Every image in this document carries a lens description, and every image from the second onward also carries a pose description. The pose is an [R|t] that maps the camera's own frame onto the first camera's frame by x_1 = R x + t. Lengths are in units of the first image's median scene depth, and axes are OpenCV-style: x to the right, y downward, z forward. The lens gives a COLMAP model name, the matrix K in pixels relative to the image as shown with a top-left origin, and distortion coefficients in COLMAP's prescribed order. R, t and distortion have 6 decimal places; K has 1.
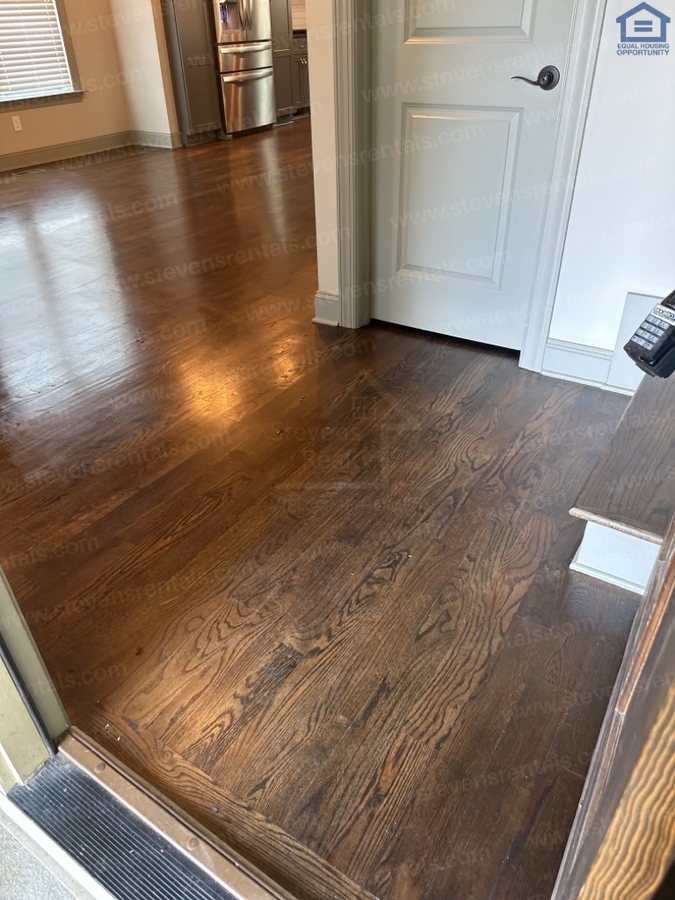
lens RADIAL K [[639.1, 0, 335.6], [0, 639.1, 453.1], [0, 0, 1]] dist [0.075781, -0.084452]
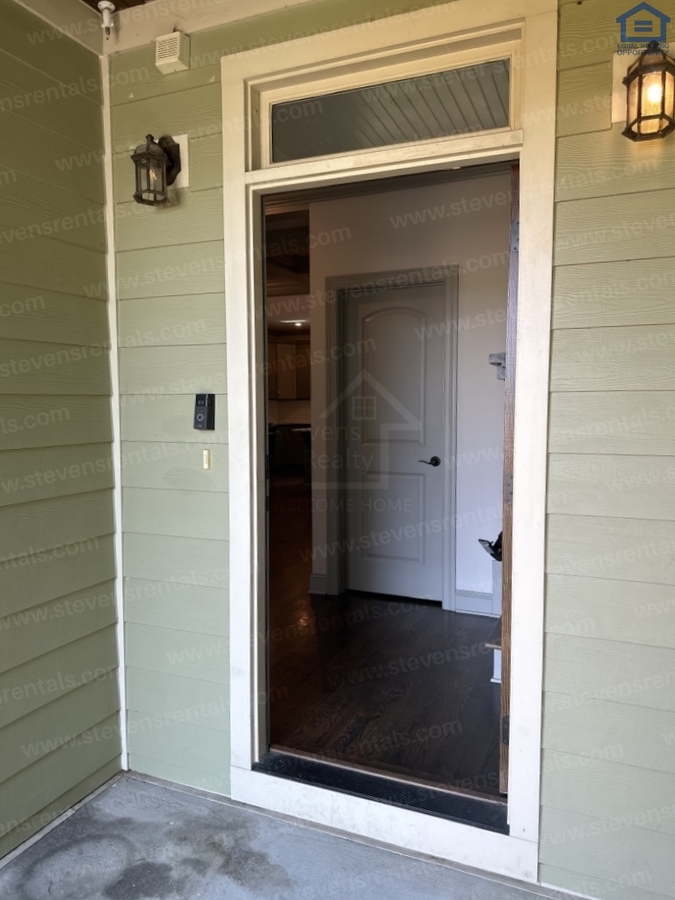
lens RADIAL K [[639.1, 0, 337.4], [0, 639.1, 449.0], [0, 0, 1]] dist [0.075781, -0.084452]
pose [[0.985690, 0.009103, 0.168325, -0.264543], [0.076899, 0.864306, -0.497053, 0.310184], [-0.150009, 0.502884, 0.851237, -0.580698]]
